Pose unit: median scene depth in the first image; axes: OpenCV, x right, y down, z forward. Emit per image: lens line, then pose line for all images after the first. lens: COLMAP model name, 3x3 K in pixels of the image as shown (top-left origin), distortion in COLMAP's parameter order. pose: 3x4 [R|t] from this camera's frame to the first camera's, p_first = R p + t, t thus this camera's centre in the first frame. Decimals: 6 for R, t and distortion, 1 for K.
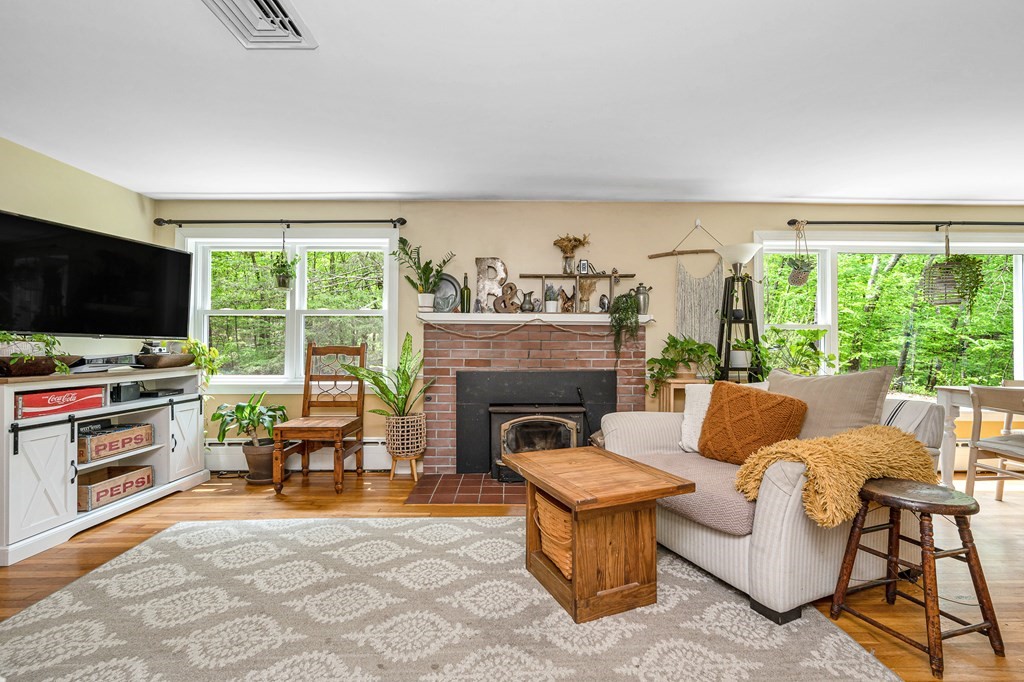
lens RADIAL K [[446.3, 0, 512.0], [0, 446.3, 341.0], [0, 0, 1]] dist [-0.001291, -0.000066]
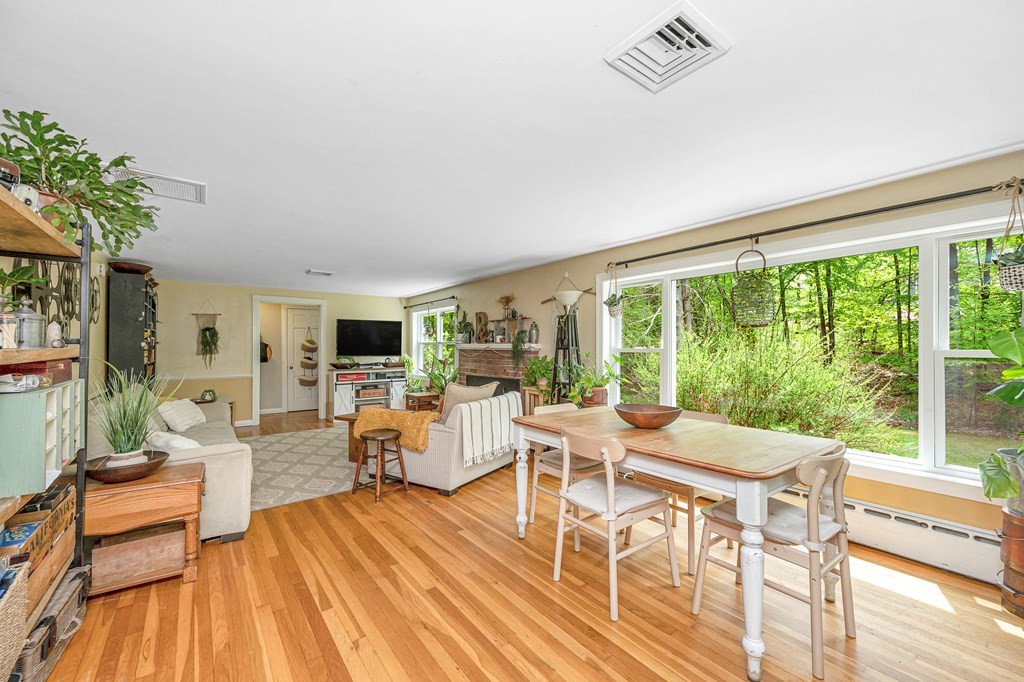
lens RADIAL K [[428.2, 0, 498.5], [0, 428.2, 347.4], [0, 0, 1]] dist [0.027051, -0.000072]
pose [[0.561577, -0.001708, -0.827422, 1.433987], [0.015619, 0.999842, 0.008537, -0.059578], [0.827277, -0.017717, 0.561515, 0.099849]]
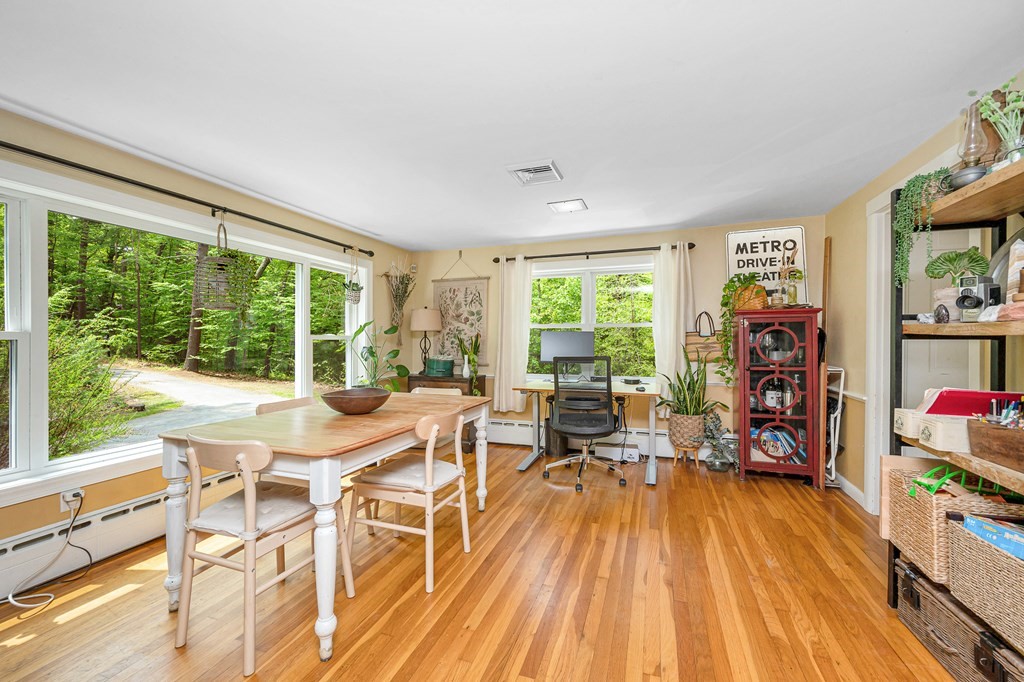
lens RADIAL K [[420.5, 0, 506.8], [0, 420.5, 343.2], [0, 0, 1]] dist [0.000237, 0.000003]
pose [[0.351209, -0.011479, 0.936227, 0.447780], [-0.013400, 0.999761, 0.017284, -0.040881], [-0.936201, -0.018616, 0.350972, 0.247411]]
